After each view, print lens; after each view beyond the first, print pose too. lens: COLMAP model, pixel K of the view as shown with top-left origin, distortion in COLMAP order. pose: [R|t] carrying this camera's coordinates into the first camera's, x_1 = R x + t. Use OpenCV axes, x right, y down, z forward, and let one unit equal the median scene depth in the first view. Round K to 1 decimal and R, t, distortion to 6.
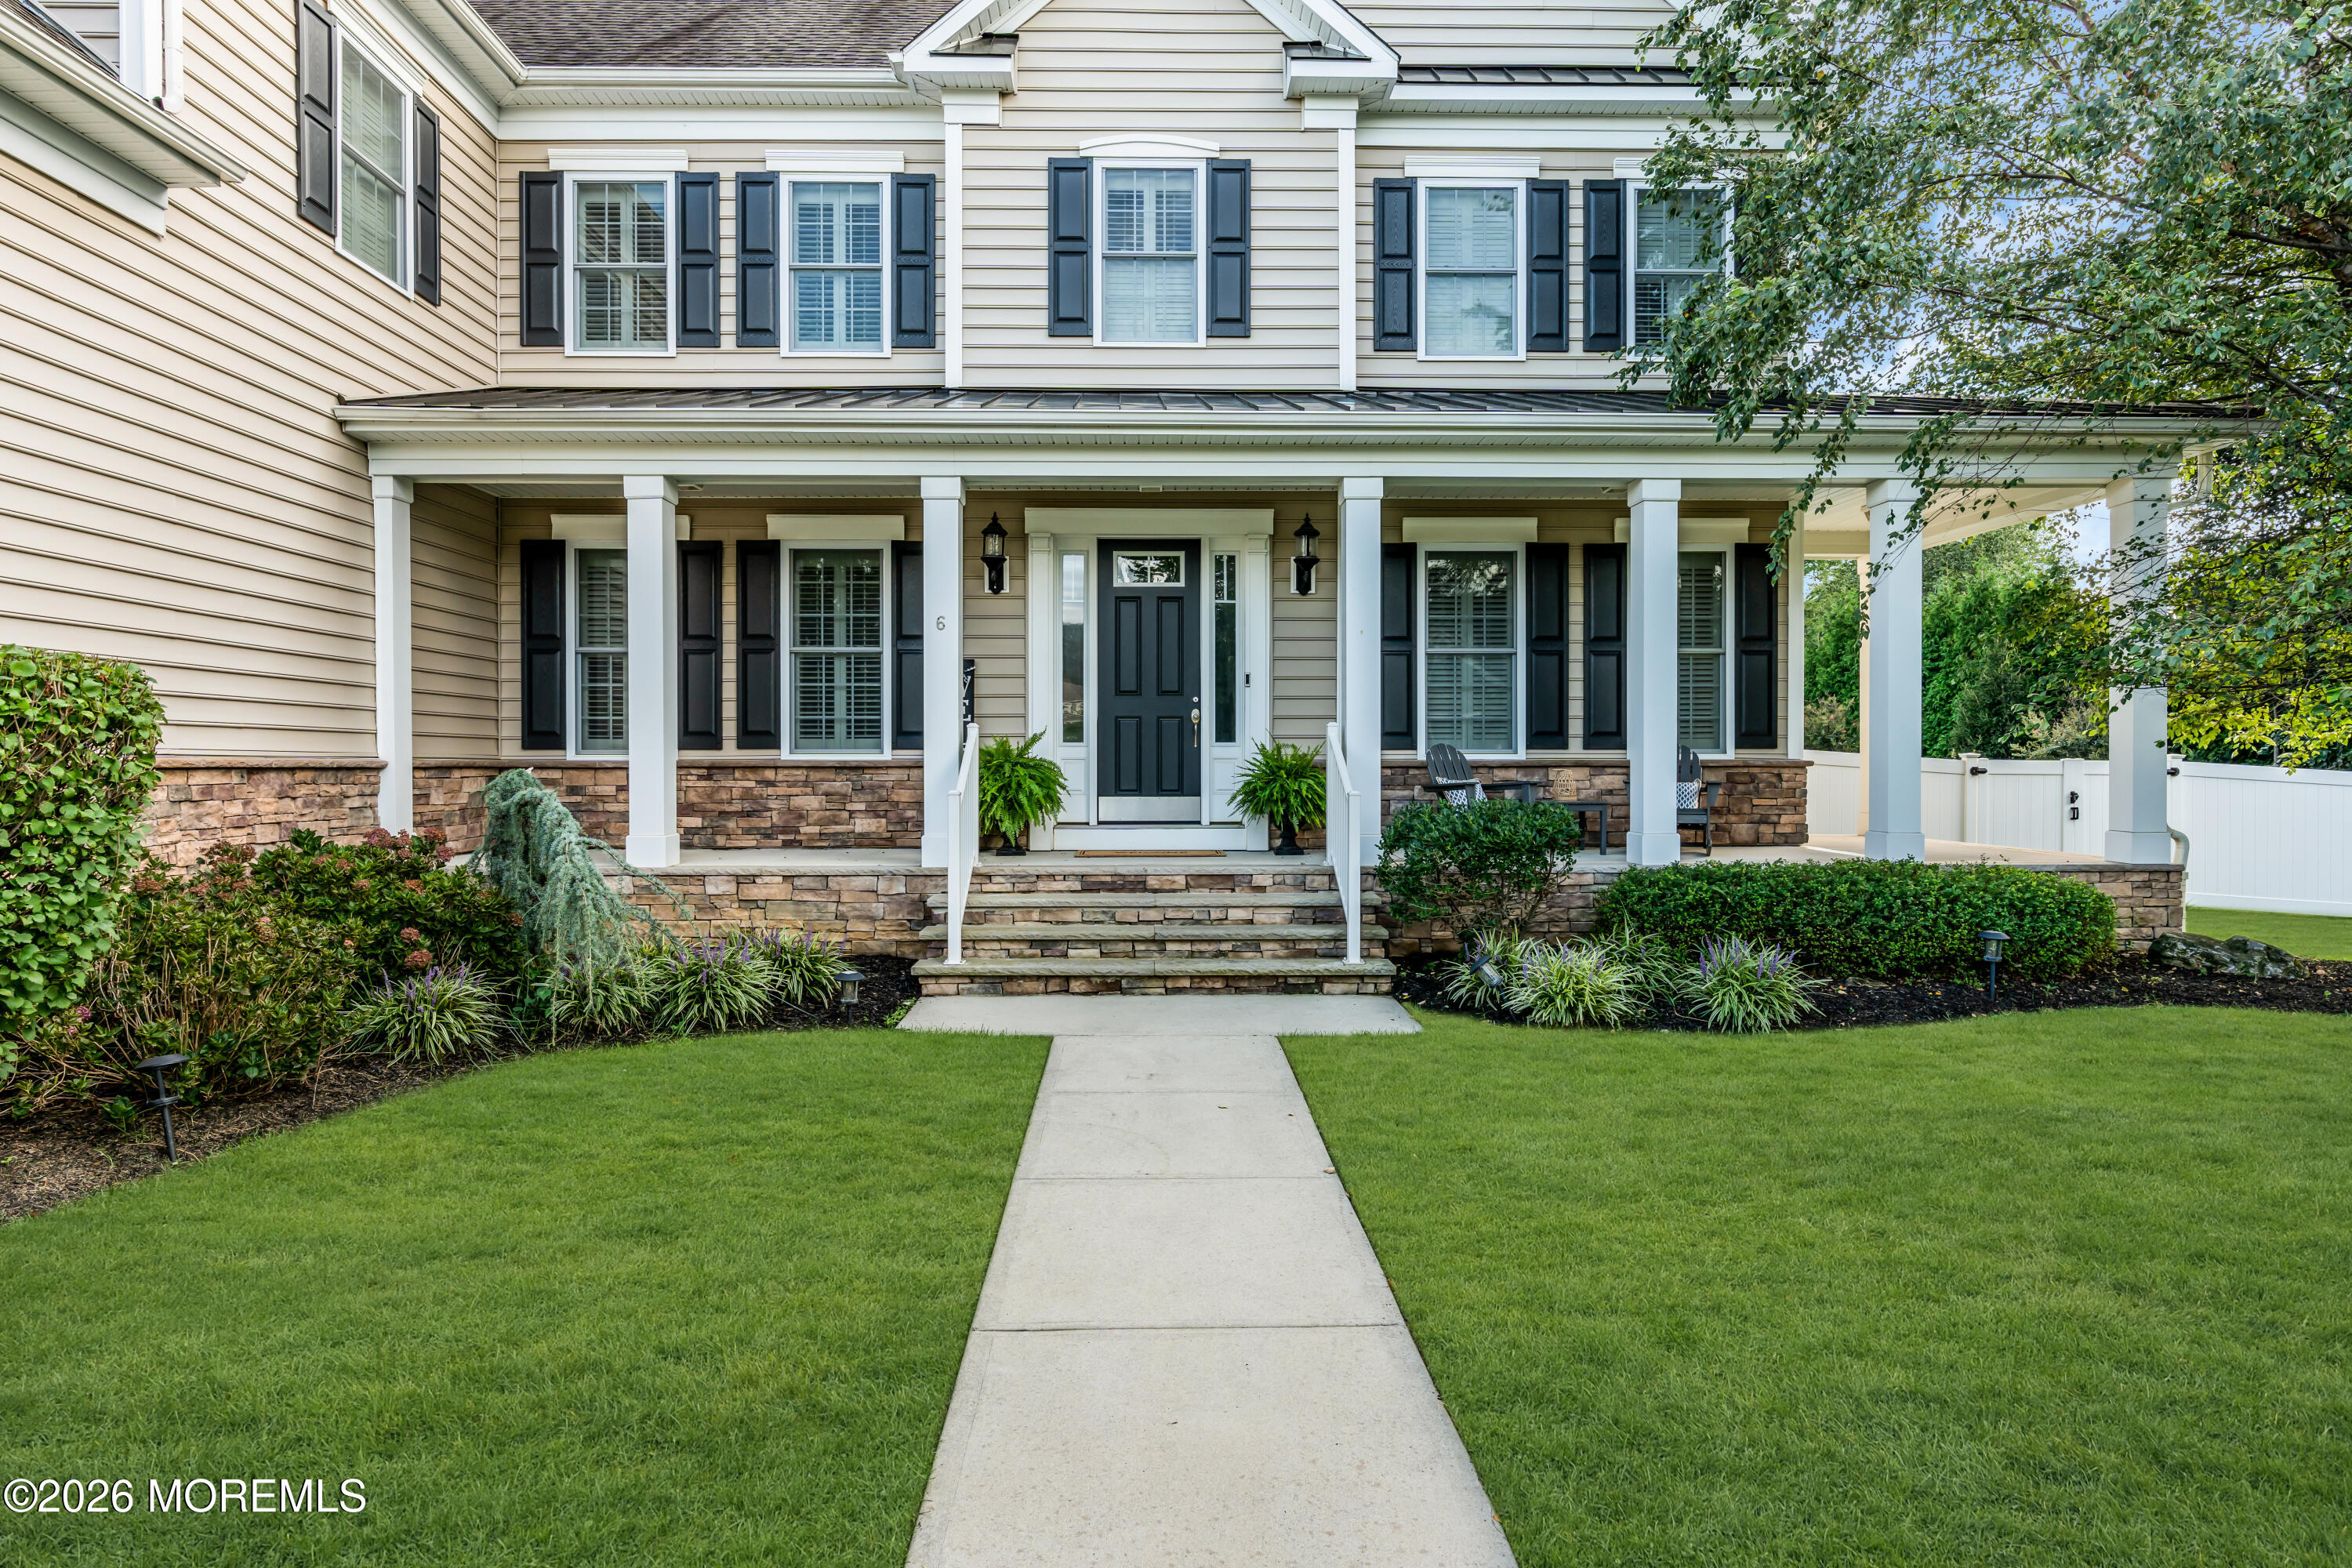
lens RADIAL K [[1318.2, 0, 1180.4], [0, 1318.2, 774.1], [0, 0, 1]] dist [0.002510, 0.000838]
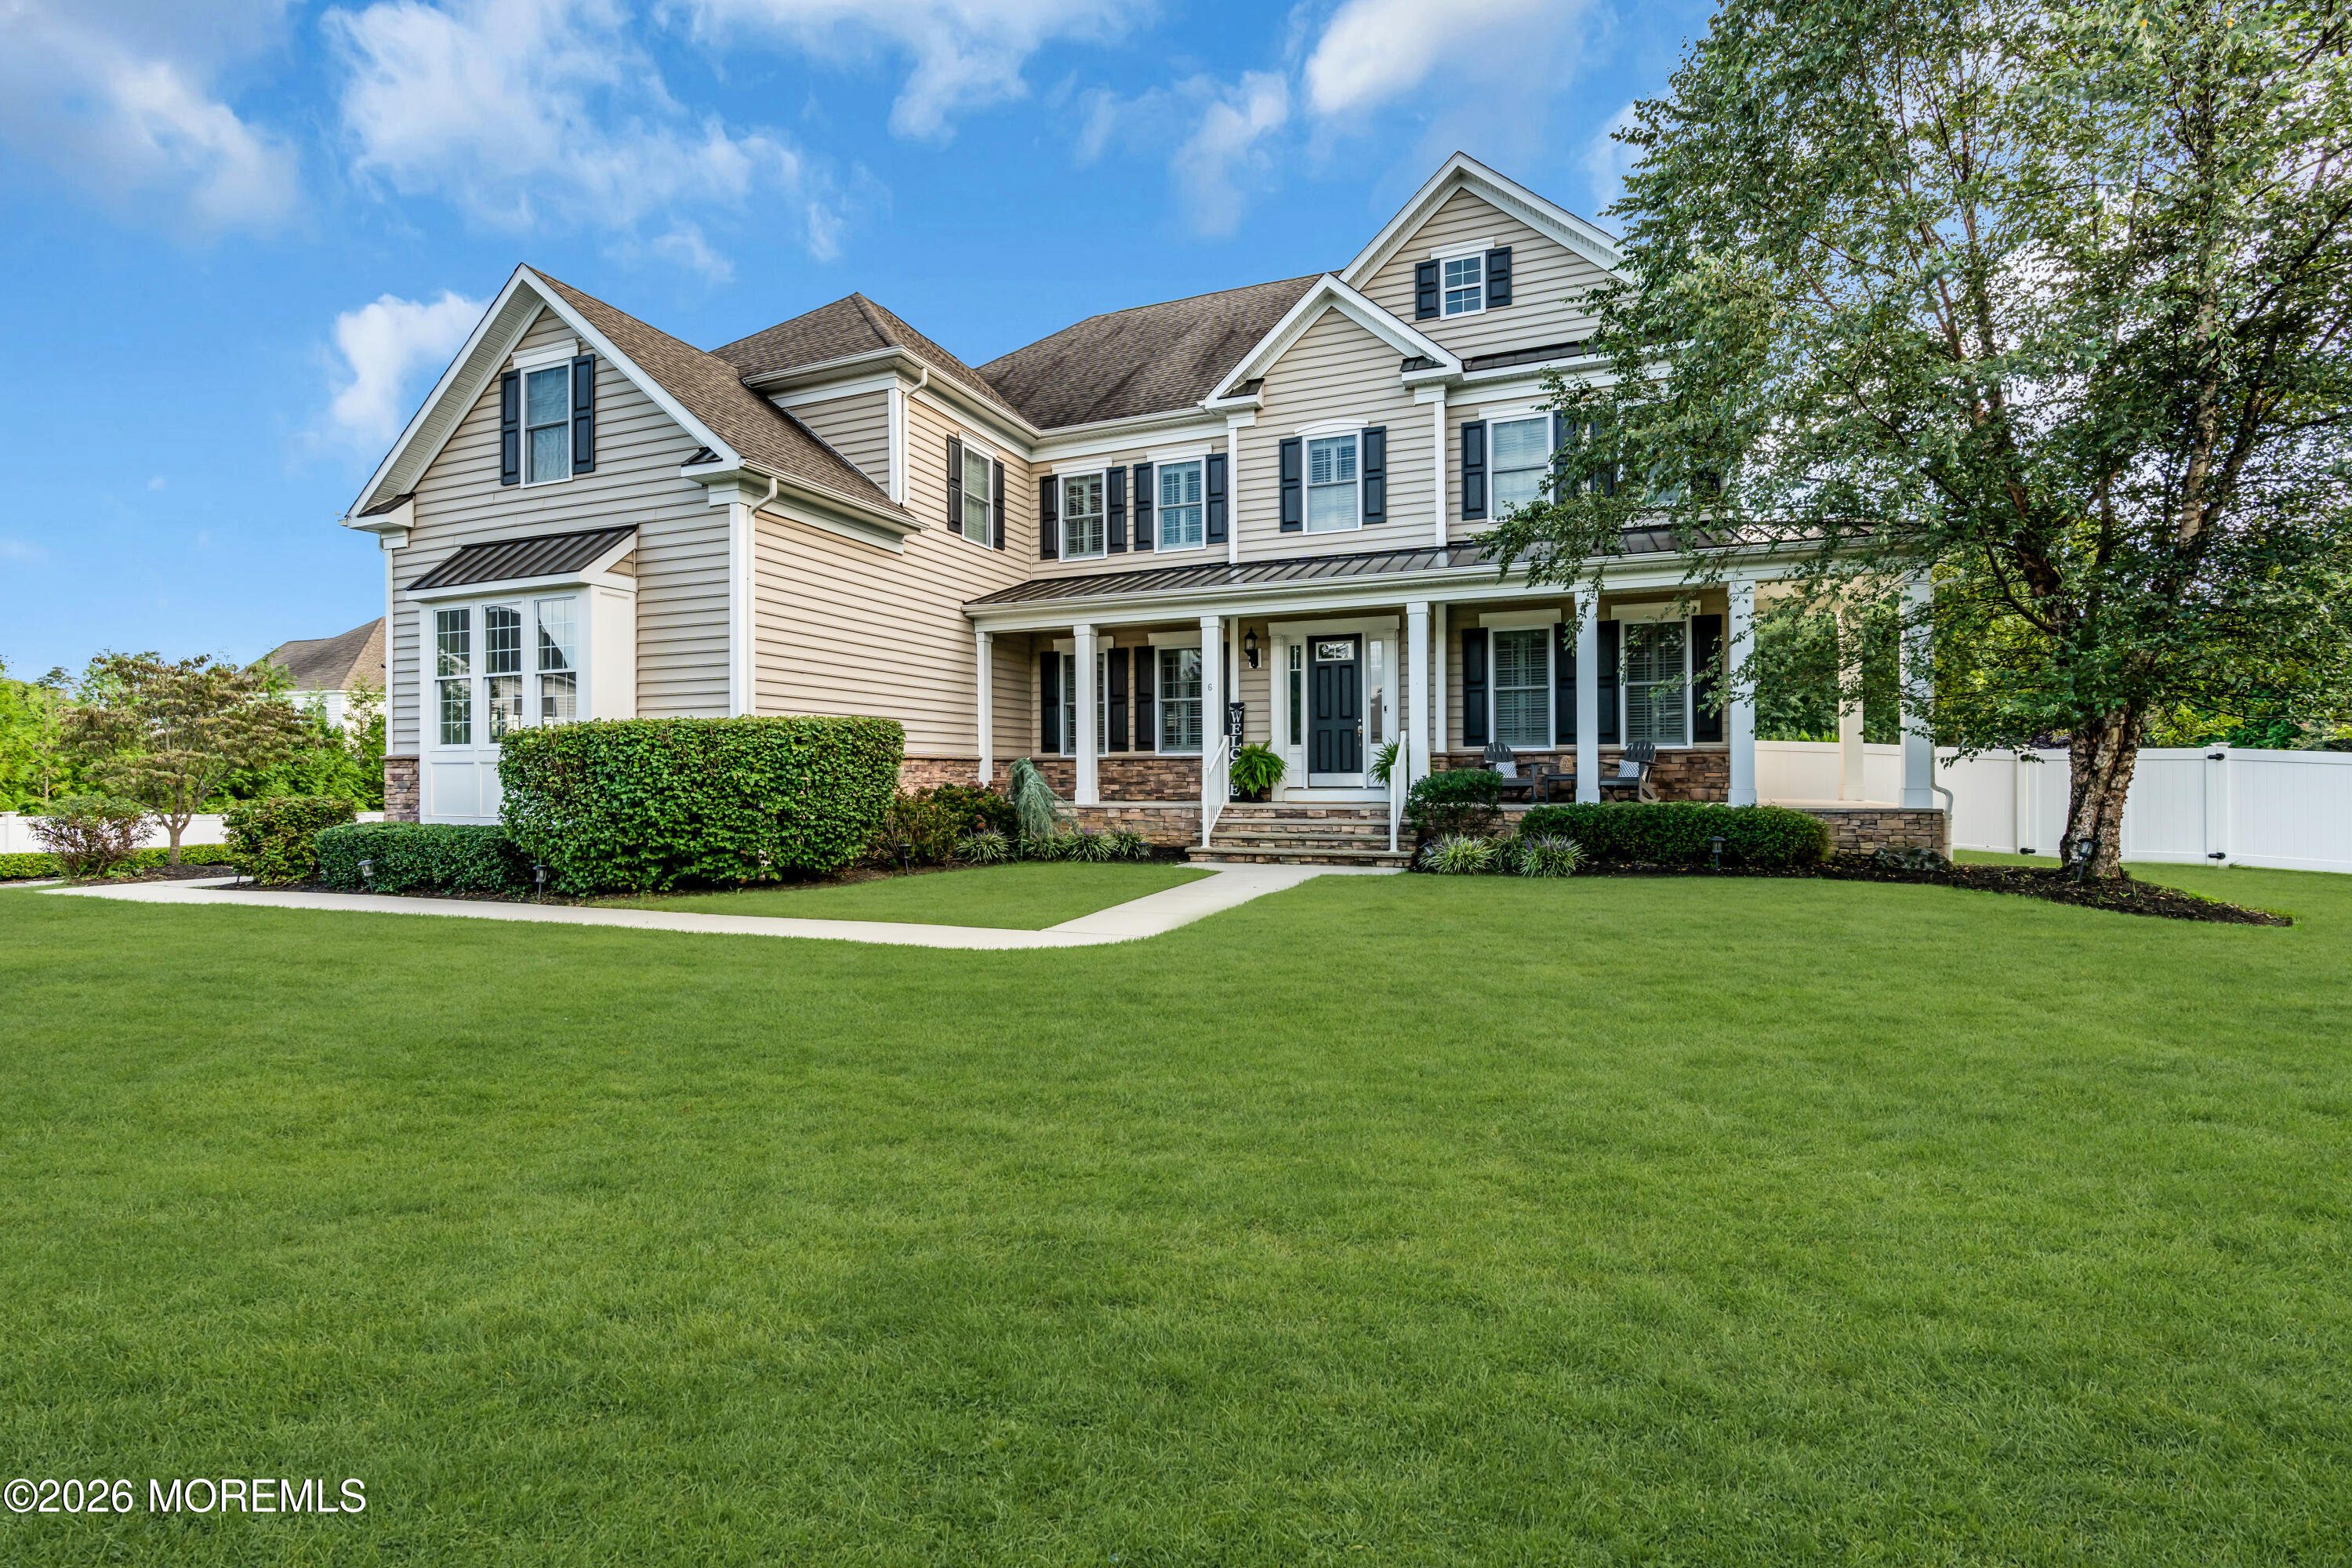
lens RADIAL K [[1065.8, 0, 1167.2], [0, 1065.8, 780.2], [0, 0, 1]] dist [0.000222, -0.000851]
pose [[0.918736, -0.003705, -0.394855, 0.358512], [0.003106, 0.999993, -0.002156, 0.029822], [0.394860, 0.000755, 0.918741, -0.483996]]
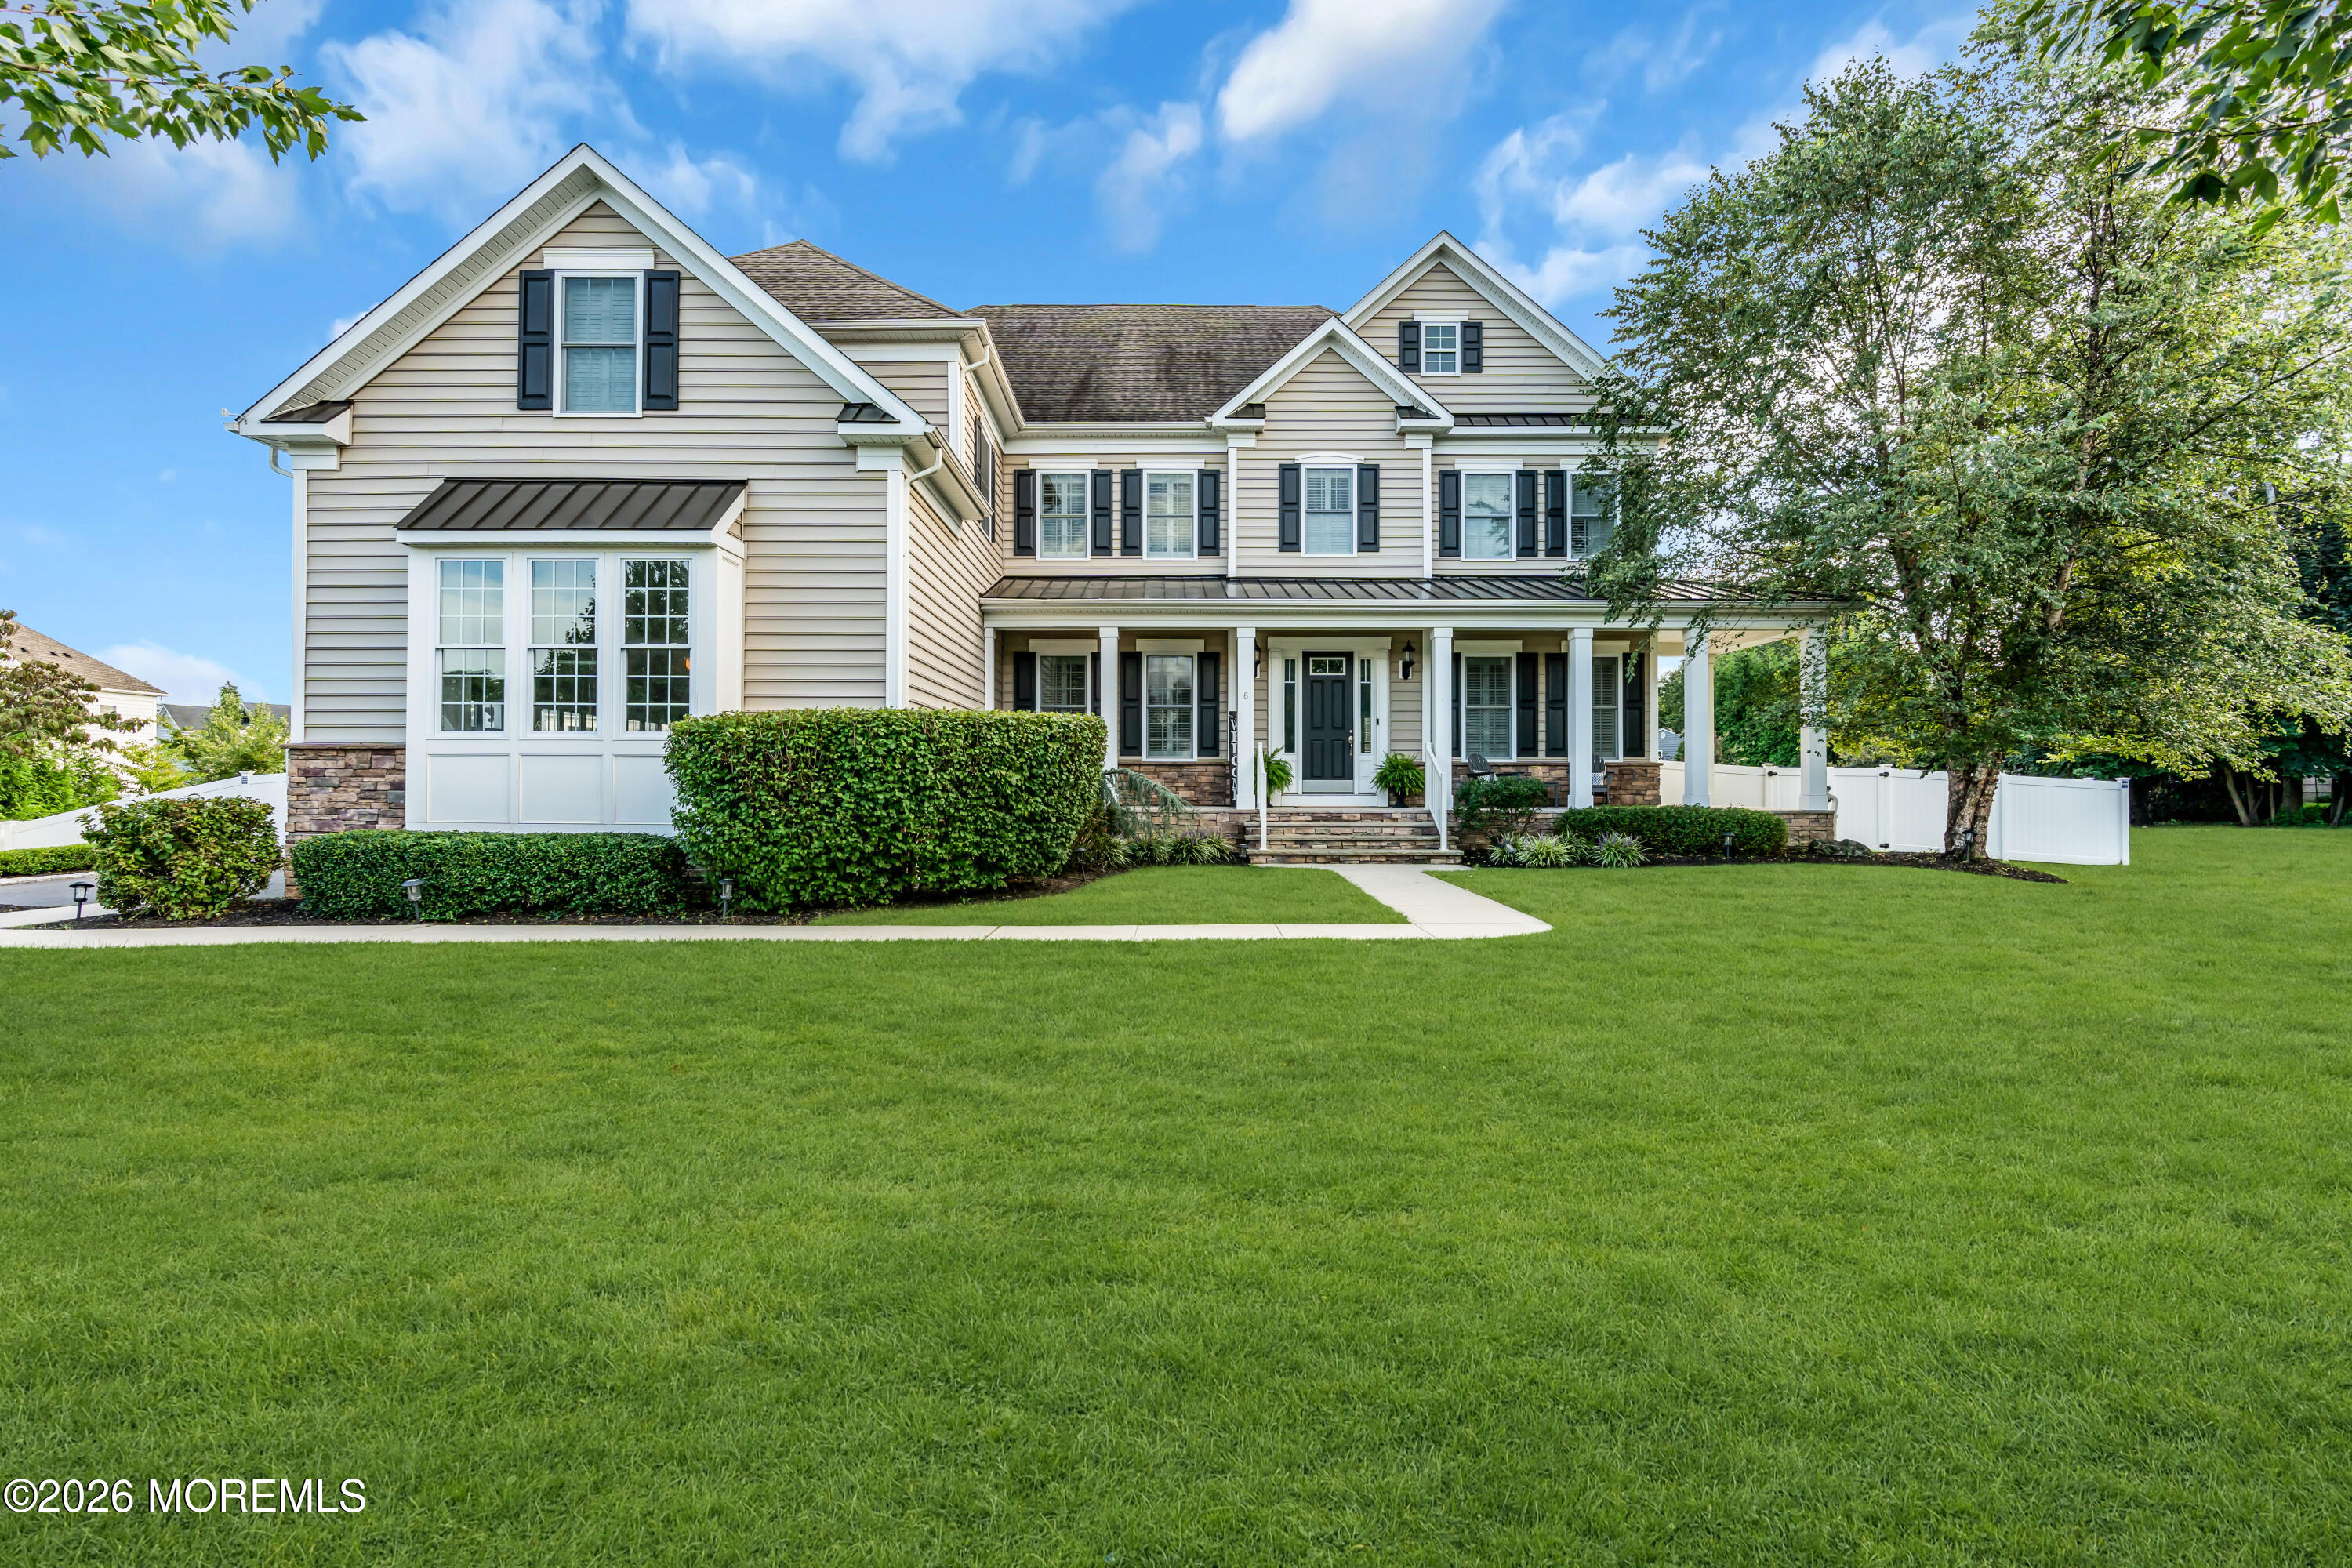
lens RADIAL K [[1065.8, 0, 1186.4], [0, 1065.8, 777.4], [0, 0, 1]] dist [0.000222, -0.000851]
pose [[0.999830, 0.002071, -0.018346, -0.211545], [-0.002335, 0.999894, -0.014351, 0.037630], [0.018314, 0.014392, 0.999729, -0.629873]]
